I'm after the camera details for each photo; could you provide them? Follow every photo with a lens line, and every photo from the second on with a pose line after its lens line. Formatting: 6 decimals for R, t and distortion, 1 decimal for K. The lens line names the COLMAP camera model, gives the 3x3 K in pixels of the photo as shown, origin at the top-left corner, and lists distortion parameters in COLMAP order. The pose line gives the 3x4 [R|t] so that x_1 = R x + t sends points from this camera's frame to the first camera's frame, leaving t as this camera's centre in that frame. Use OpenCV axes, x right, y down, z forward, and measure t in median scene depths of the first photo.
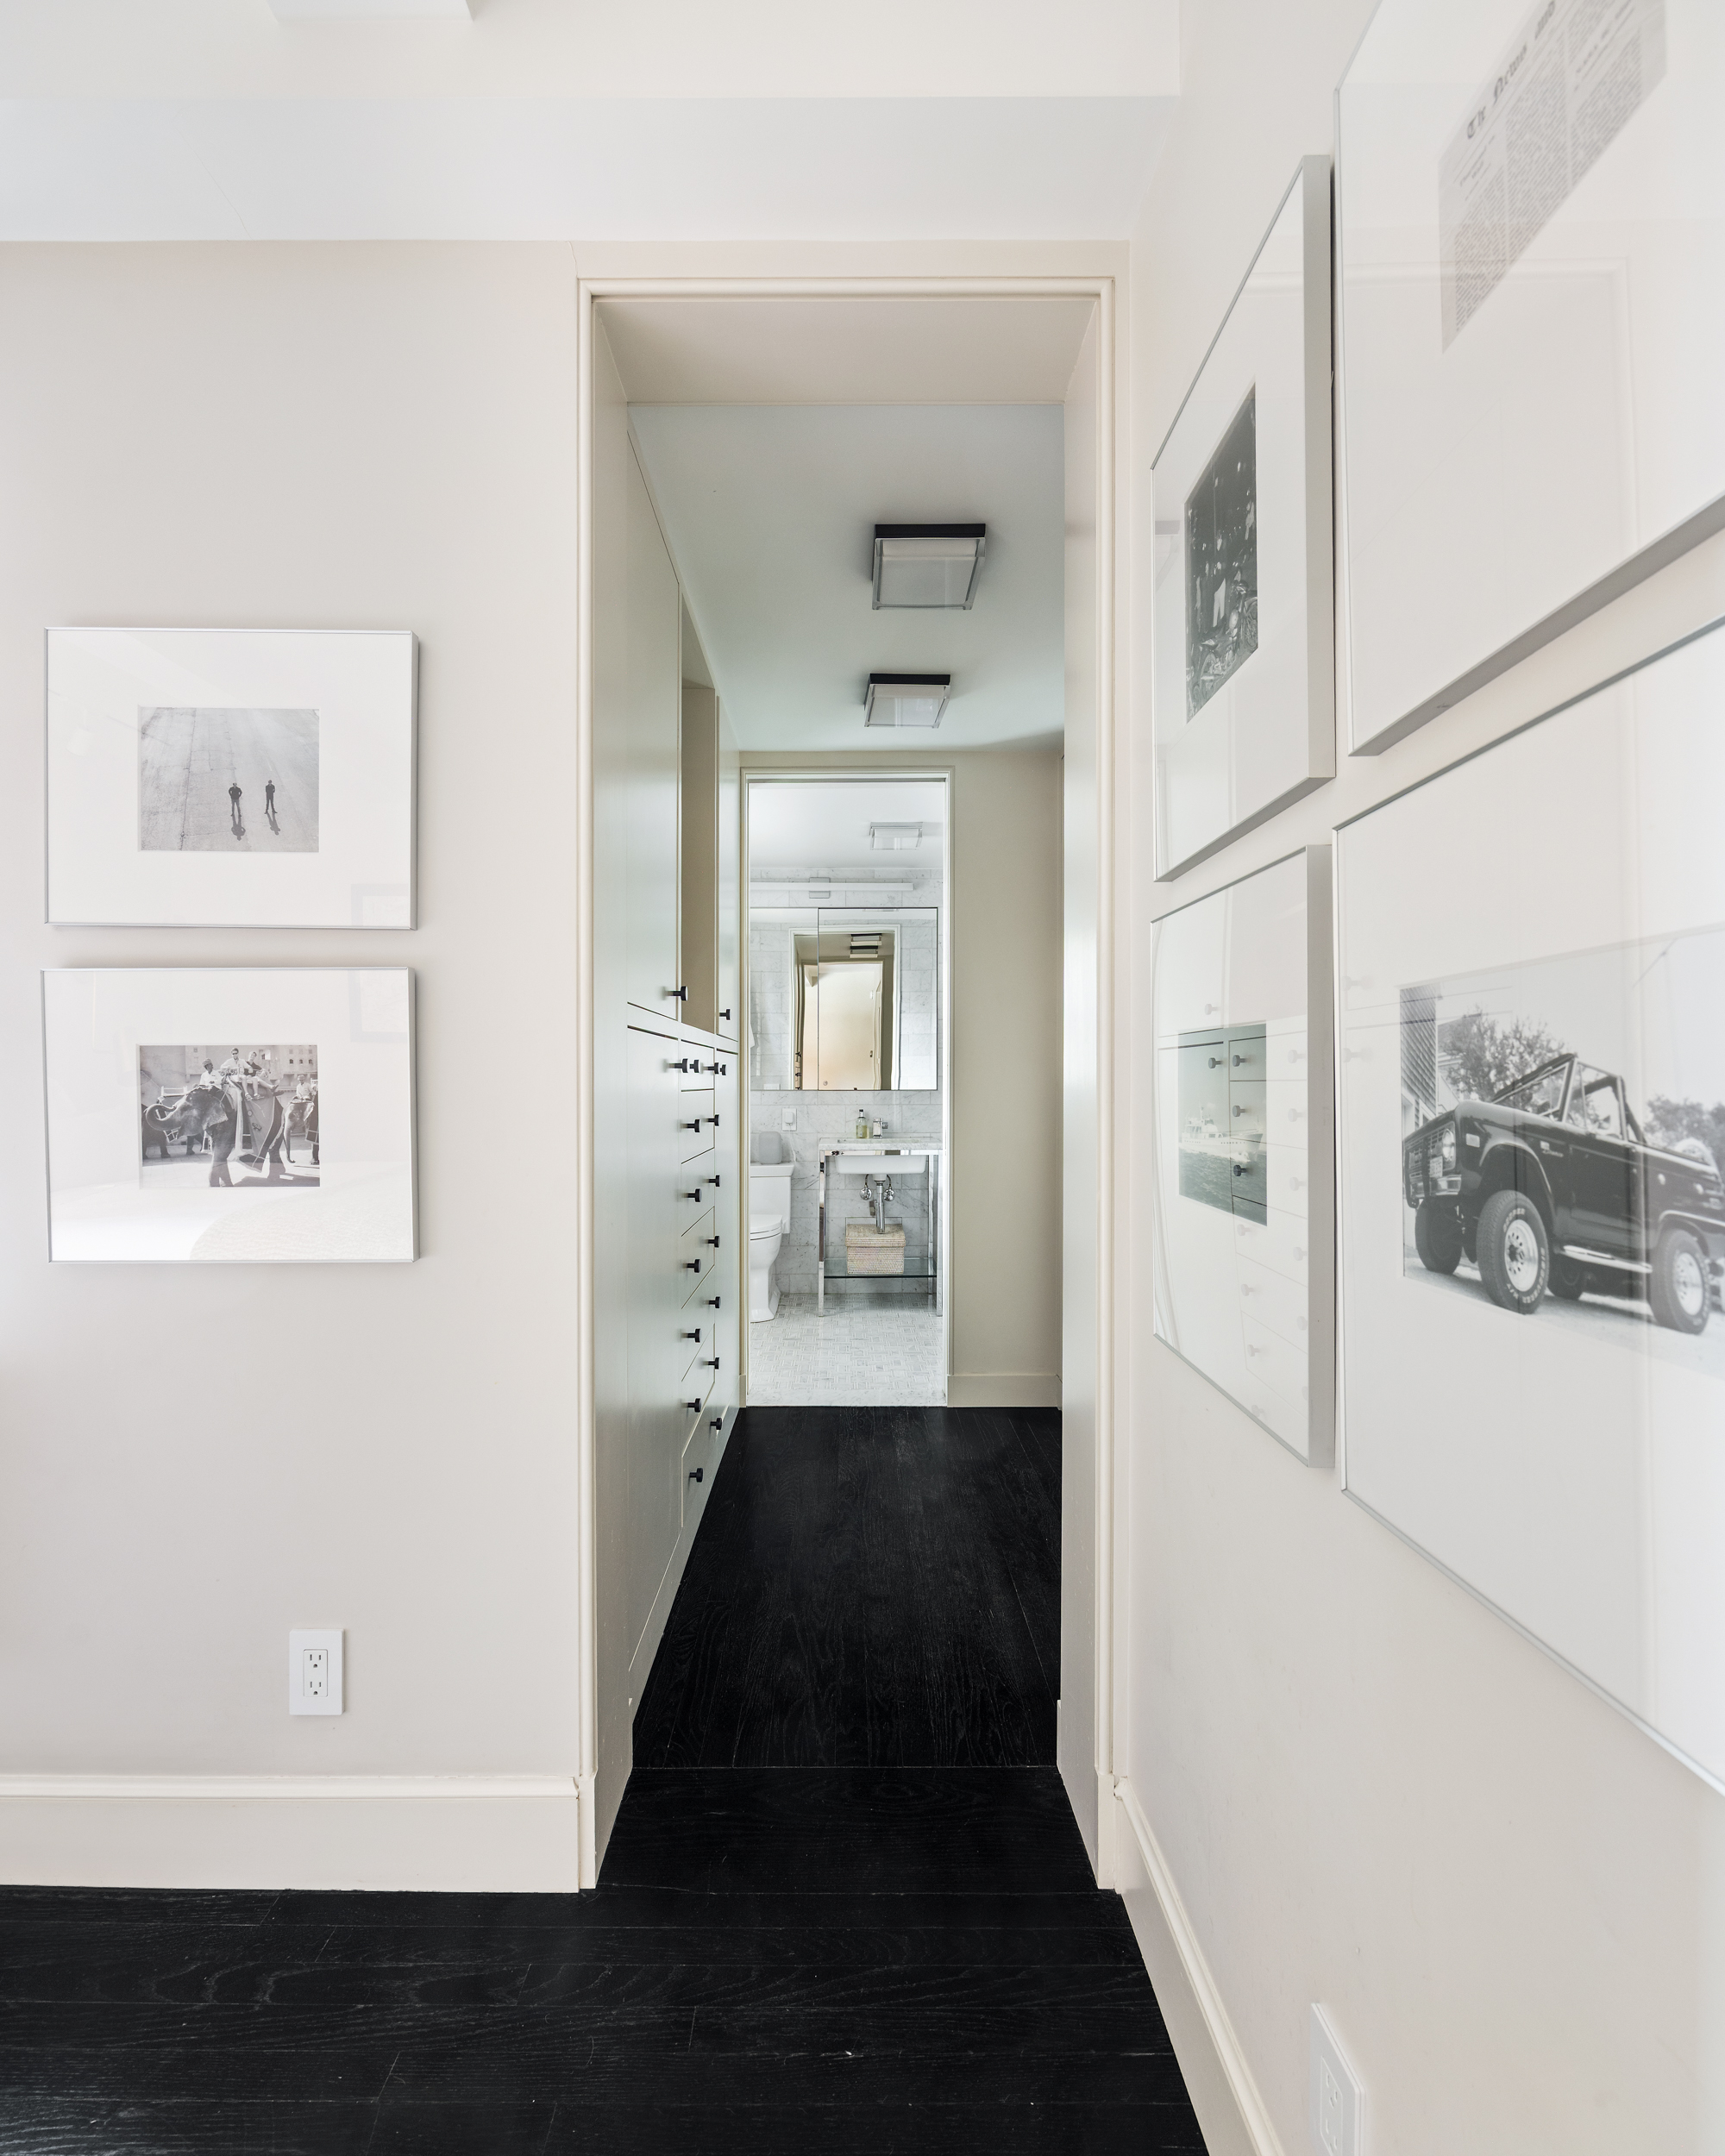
lens RADIAL K [[1008.4, 0, 860.4], [0, 1008.4, 1087.2], [0, 0, 1]] dist [-0.007745, 0.000482]
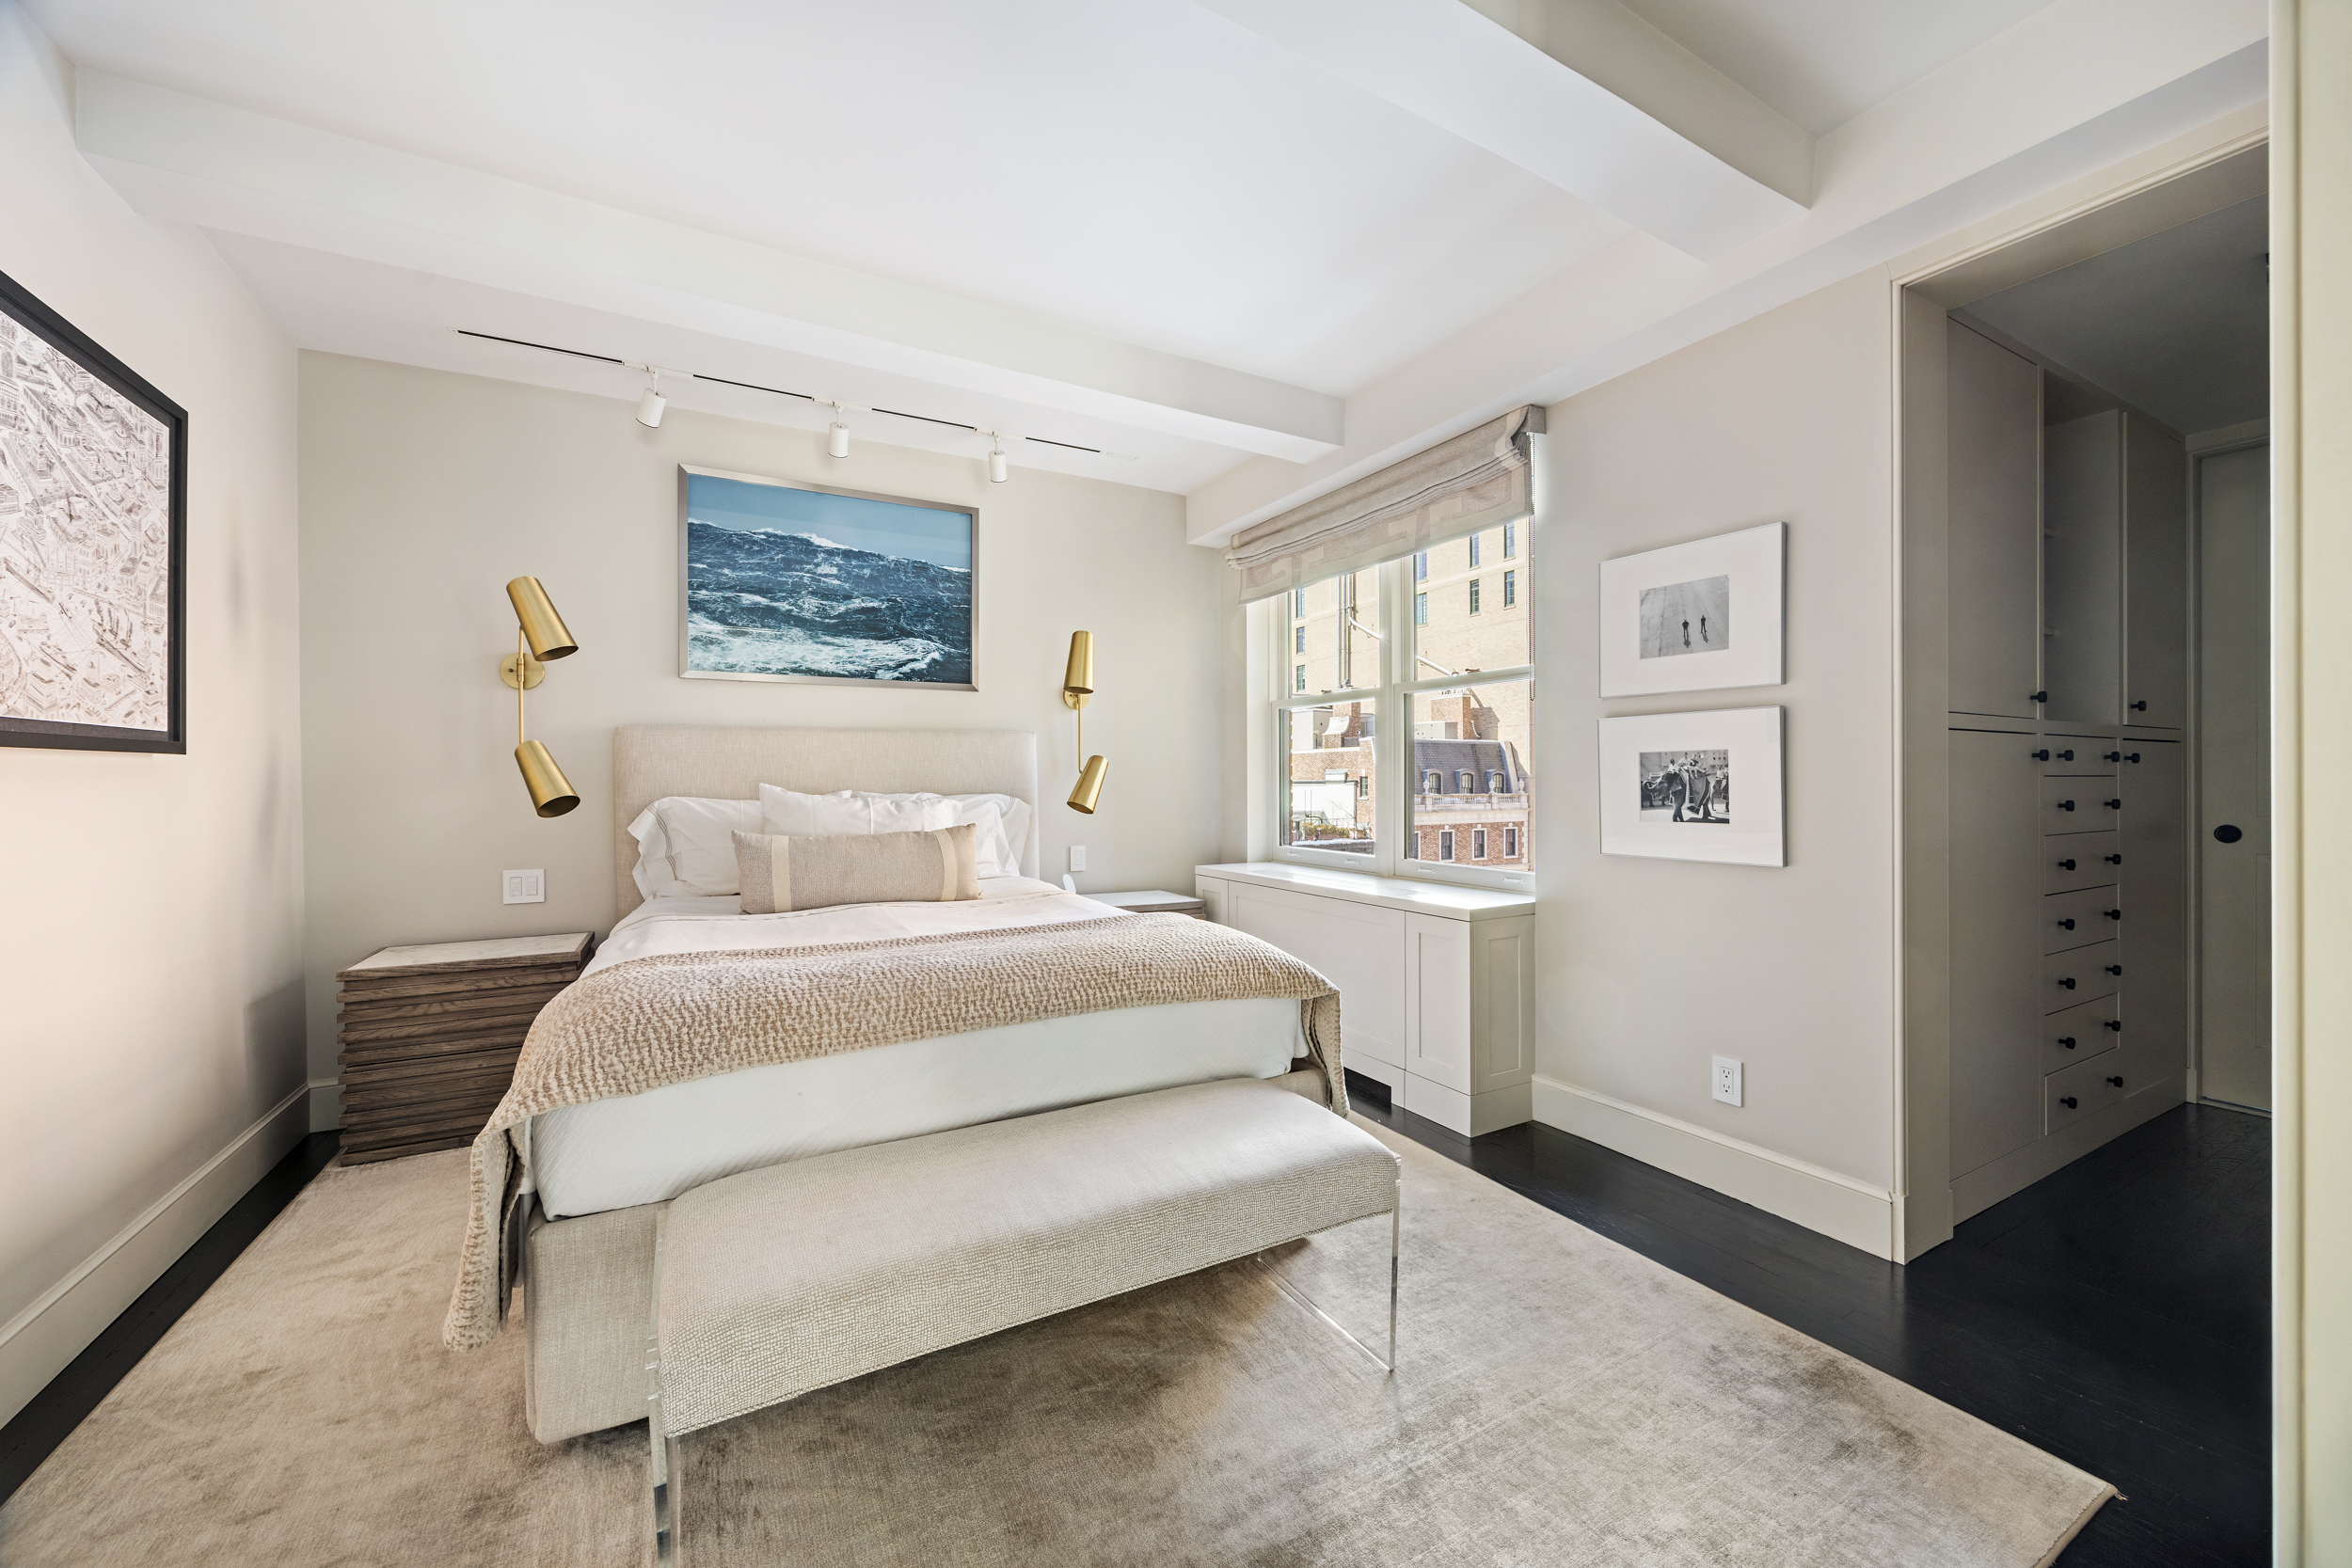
lens RADIAL K [[890.7, 0, 1181.8], [0, 890.7, 782.6], [0, 0, 1]] dist [-0.003869, -0.000340]
pose [[0.498099, -0.002988, -0.867115, 0.408270], [-0.003322, 0.999980, -0.005353, 0.033812], [0.867114, 0.005547, 0.498079, -0.741548]]
